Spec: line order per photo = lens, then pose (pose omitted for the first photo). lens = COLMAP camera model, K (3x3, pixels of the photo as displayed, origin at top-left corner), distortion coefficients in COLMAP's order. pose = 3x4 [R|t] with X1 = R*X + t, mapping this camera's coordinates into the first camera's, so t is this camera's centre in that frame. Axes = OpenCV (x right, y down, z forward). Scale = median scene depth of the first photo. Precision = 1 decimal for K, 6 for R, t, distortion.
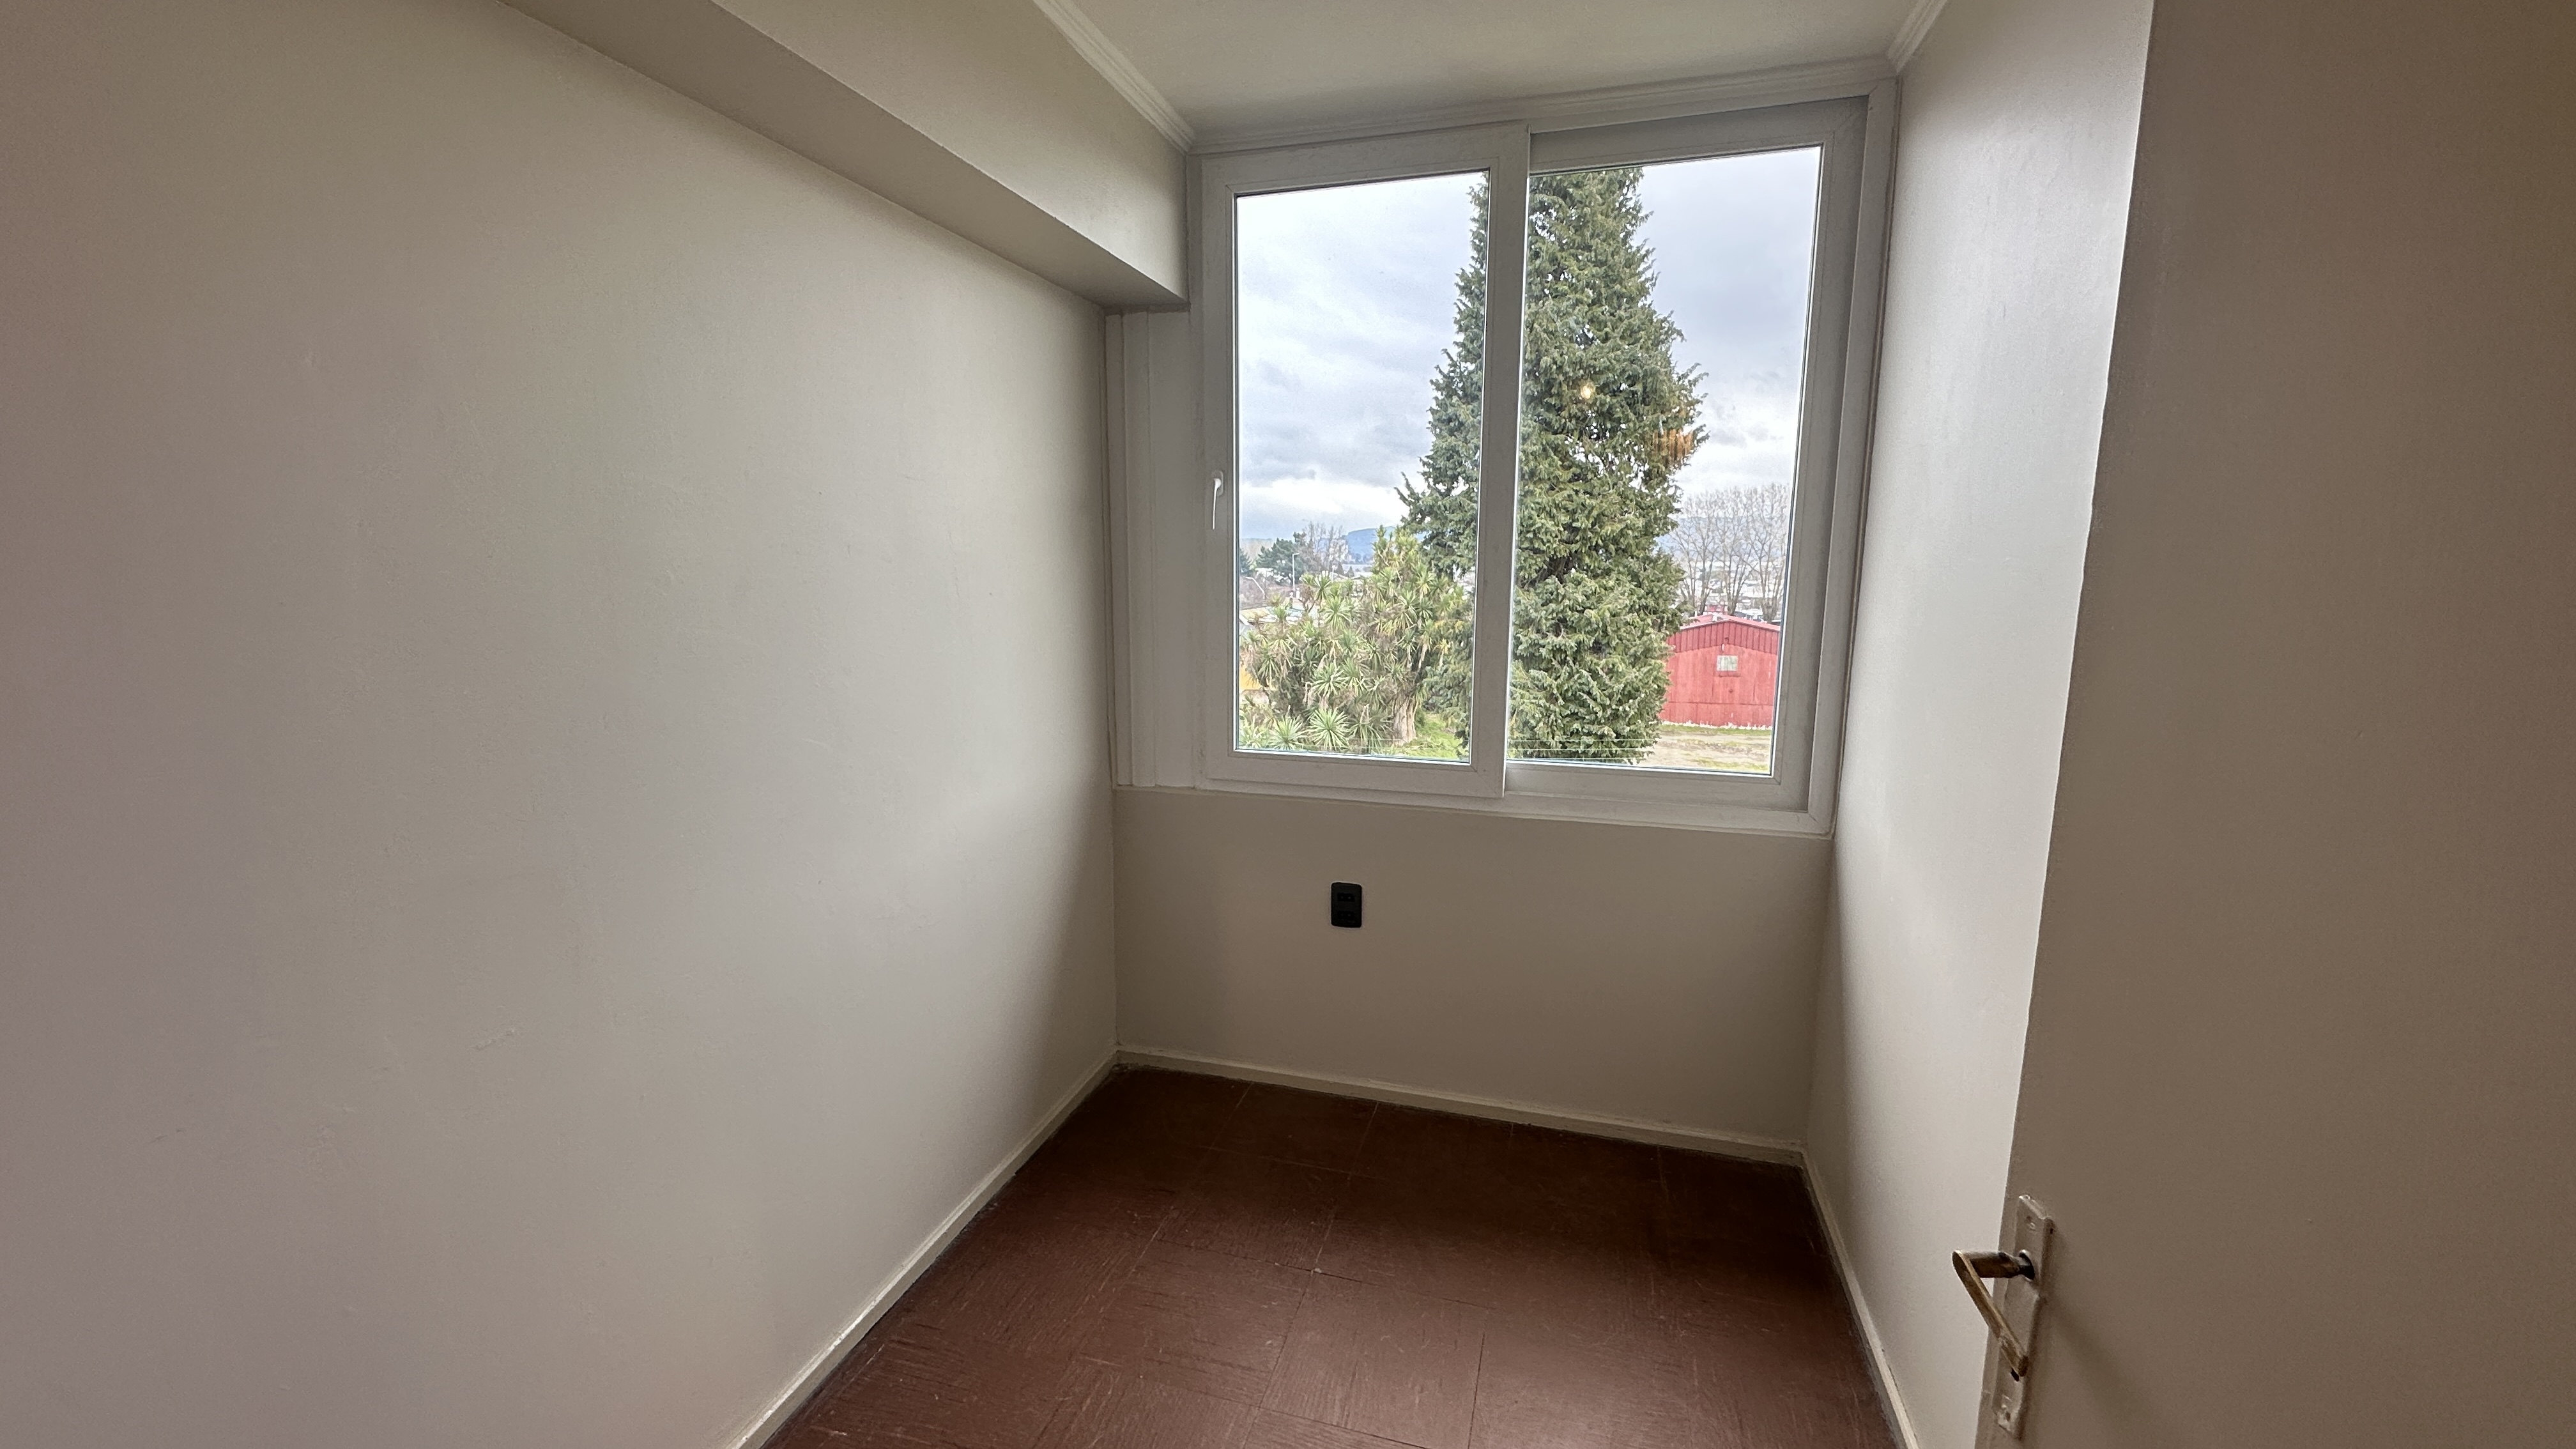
lens RADIAL K [[1023.5, 0, 1289.2], [0, 1023.5, 717.7], [0, 0, 1]] dist [-0.006483, 0.001081]
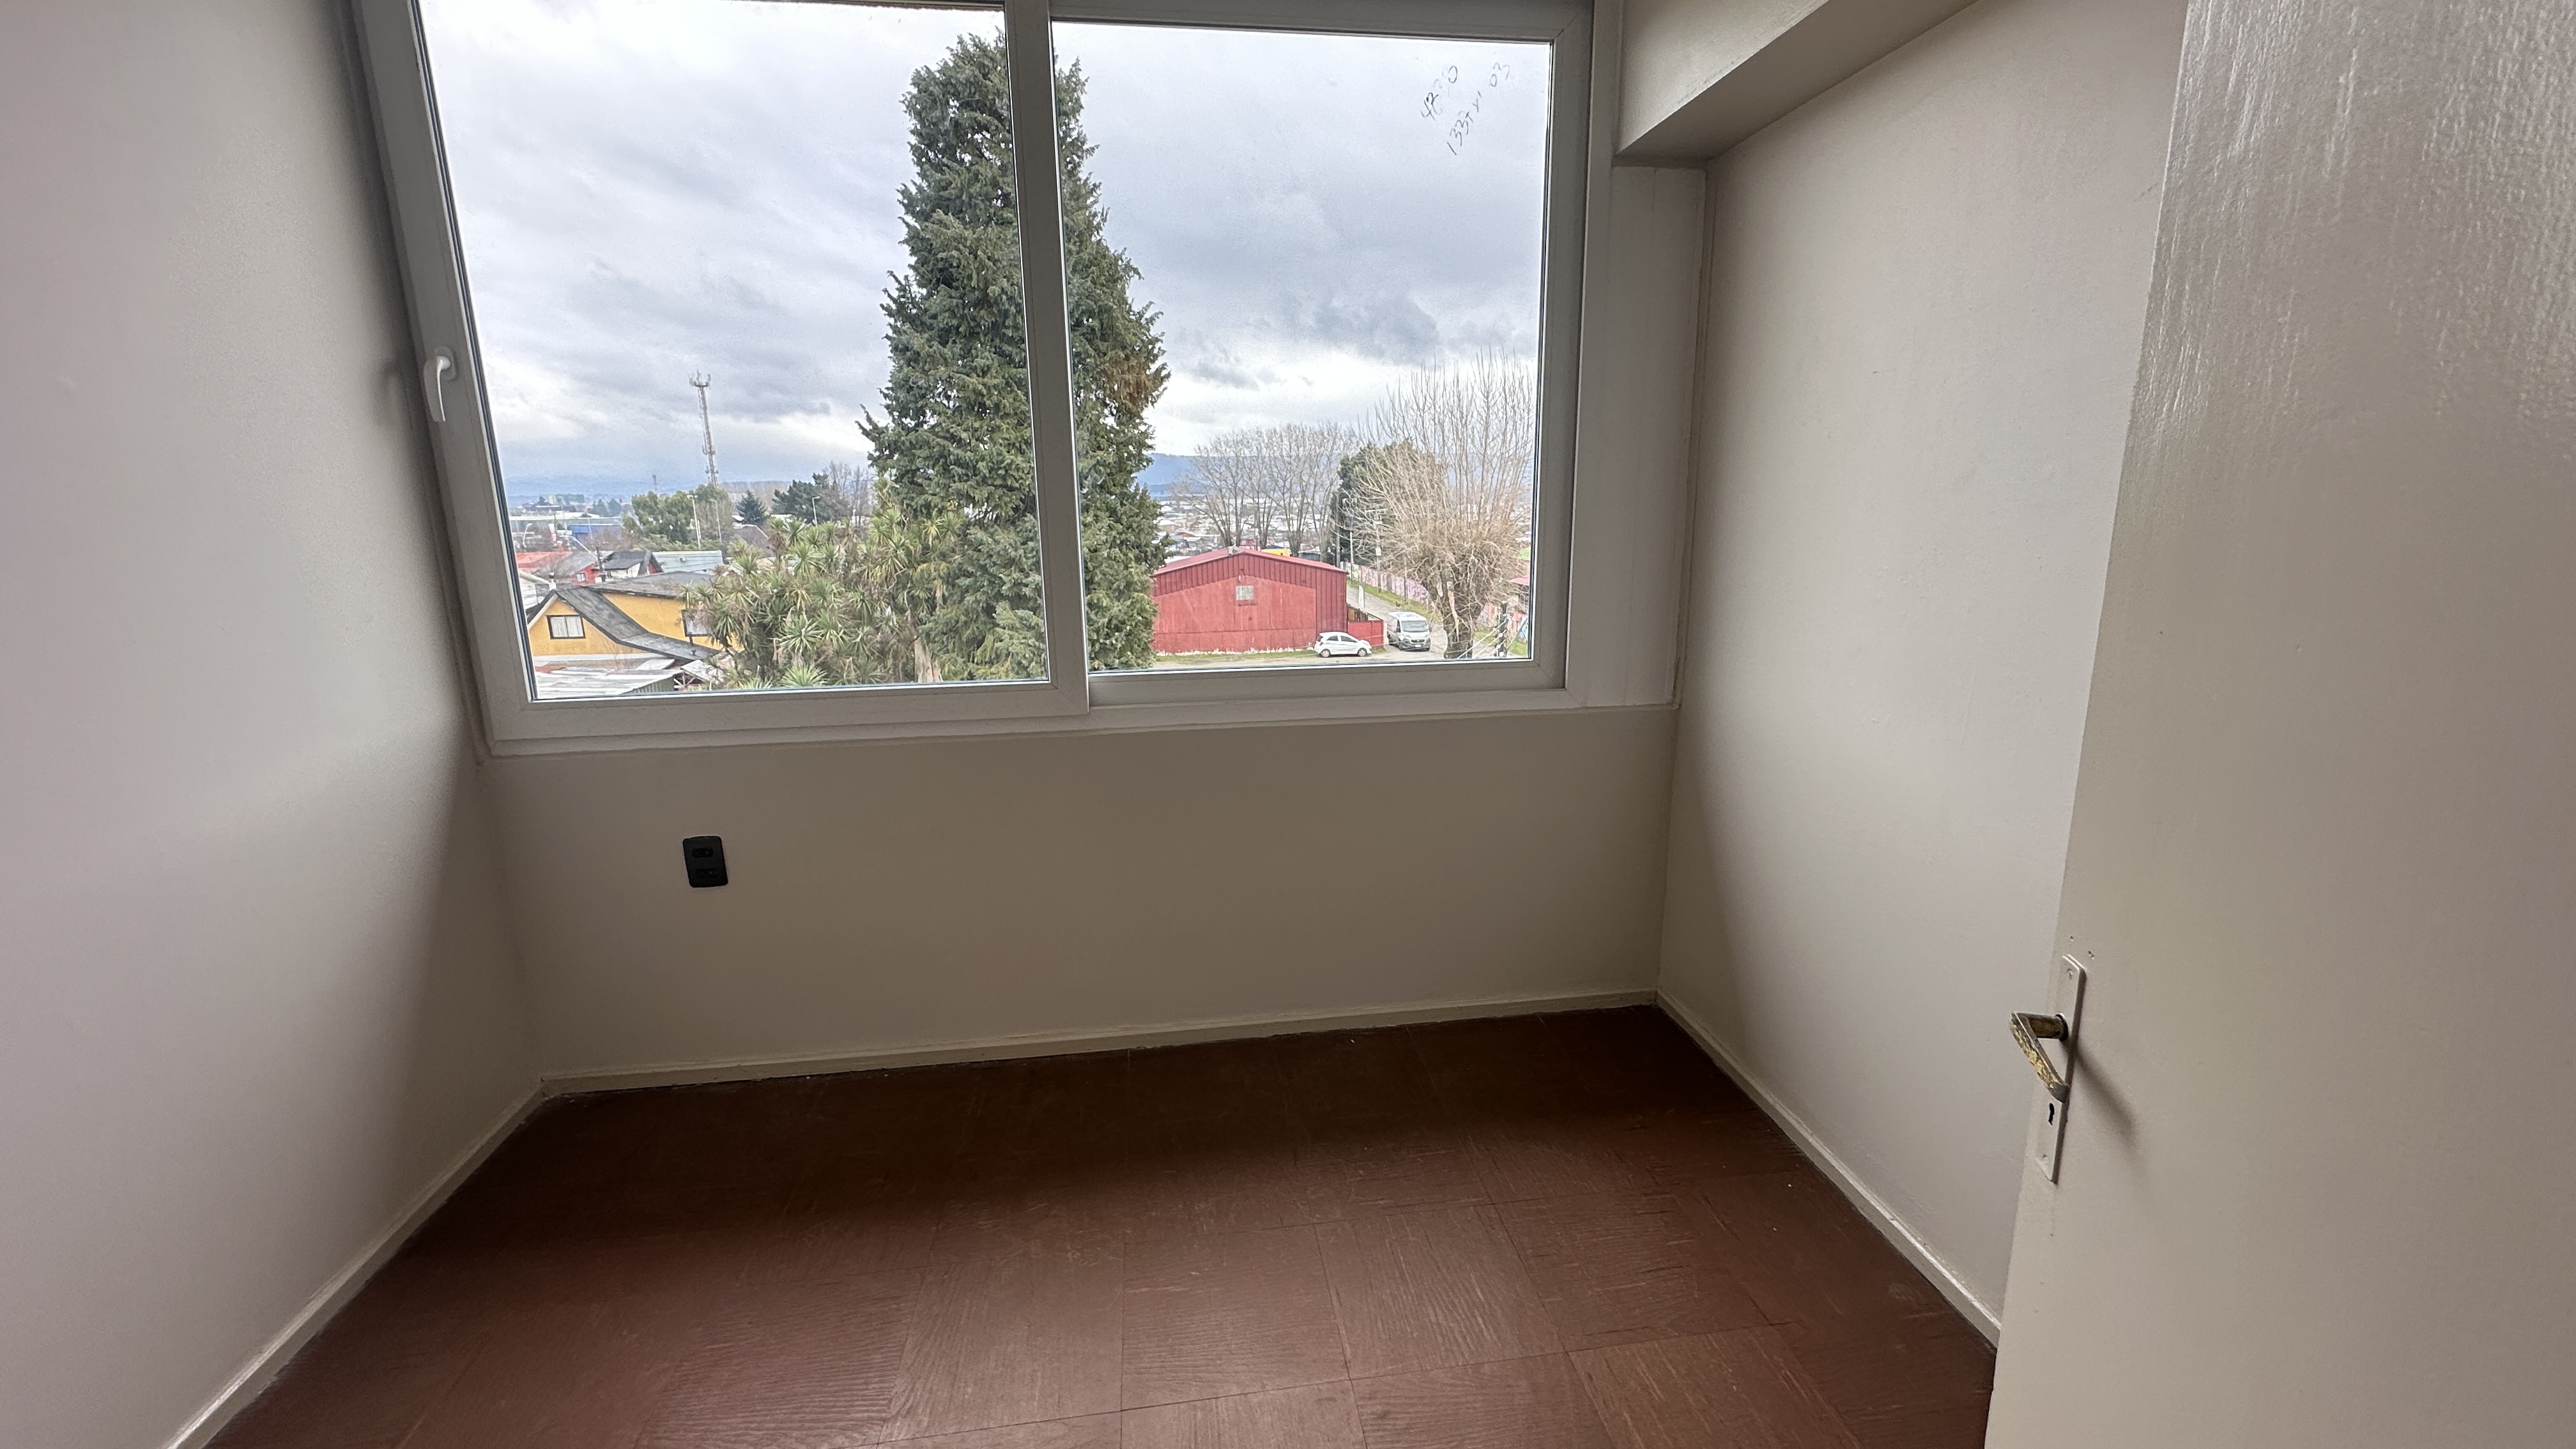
lens RADIAL K [[1023.5, 0, 1293.5], [0, 1023.5, 724.9], [0, 0, 1]] dist [-0.006483, 0.001081]
pose [[0.912151, -0.103630, 0.396537, 0.073513], [0.078517, 0.993770, 0.079098, 0.006728], [-0.402263, -0.041014, 0.914605, -0.019028]]
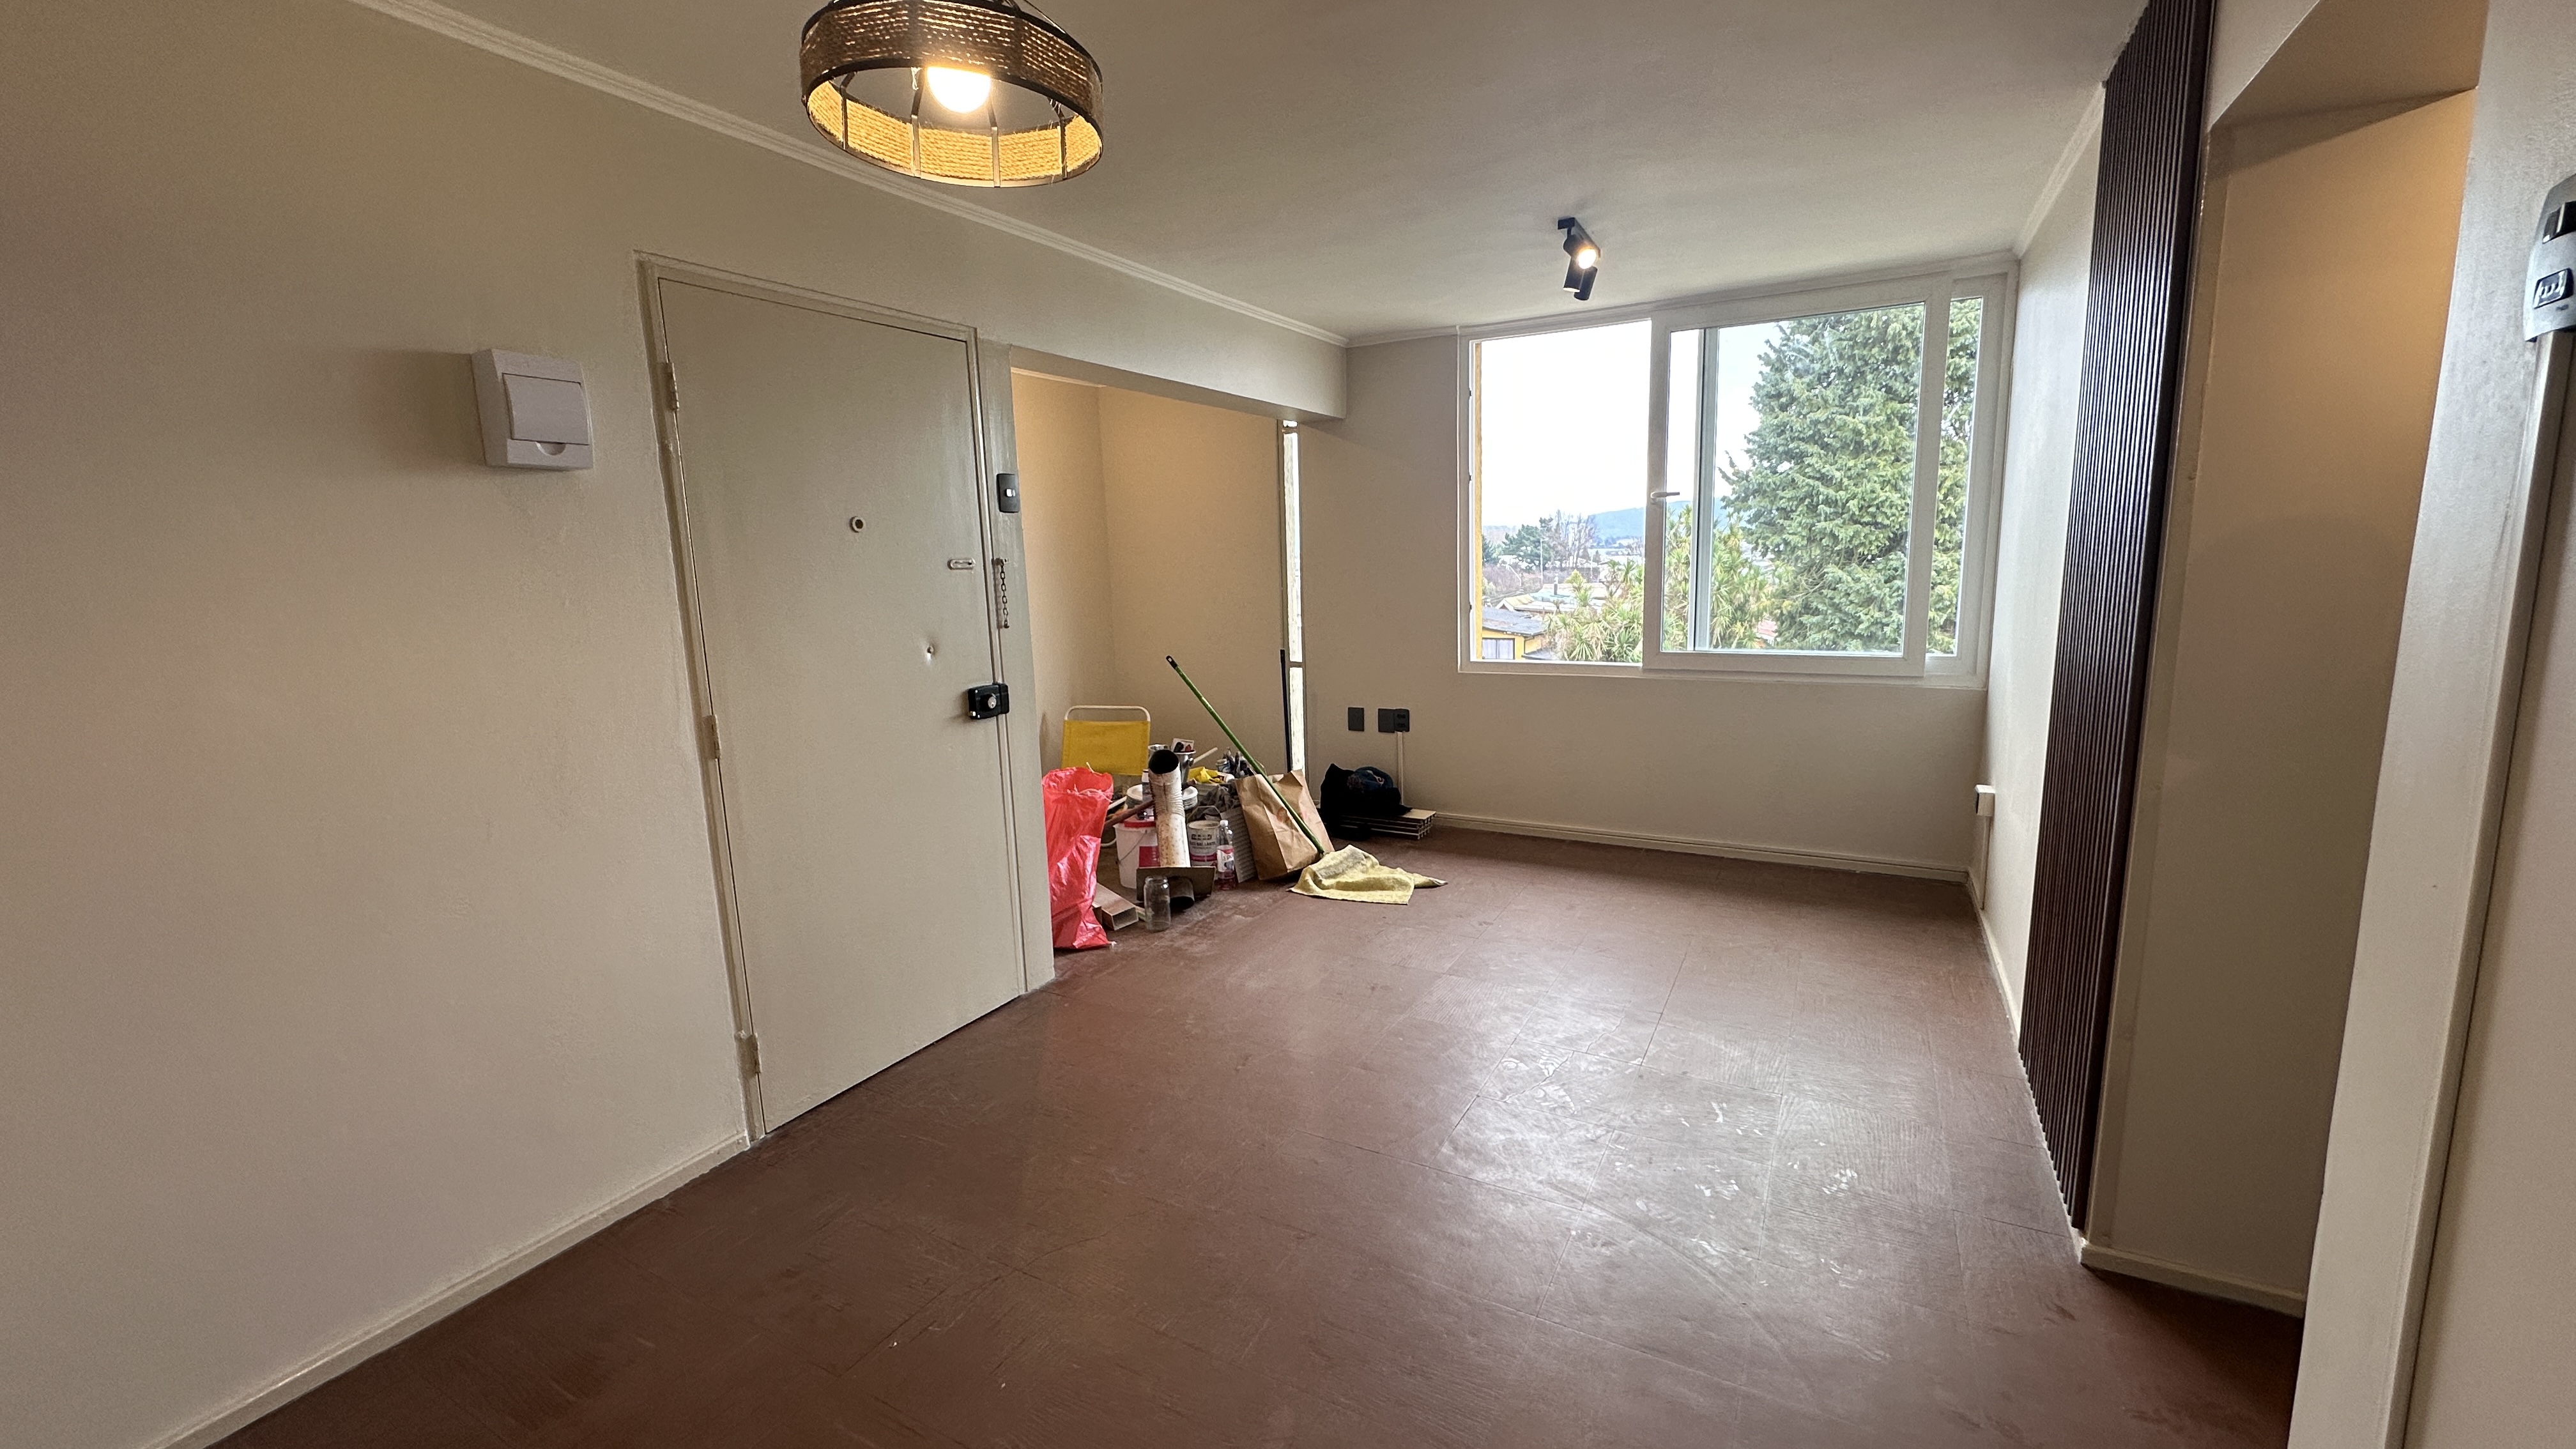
lens RADIAL K [[1023.5, 0, 1293.2], [0, 1023.5, 724.0], [0, 0, 1]] dist [-0.006483, 0.001081]
pose [[0.975306, 0.003096, -0.220837, -0.081058], [0.000268, 0.999884, 0.015203, 0.008866], [0.220859, -0.014887, 0.975192, -0.062221]]
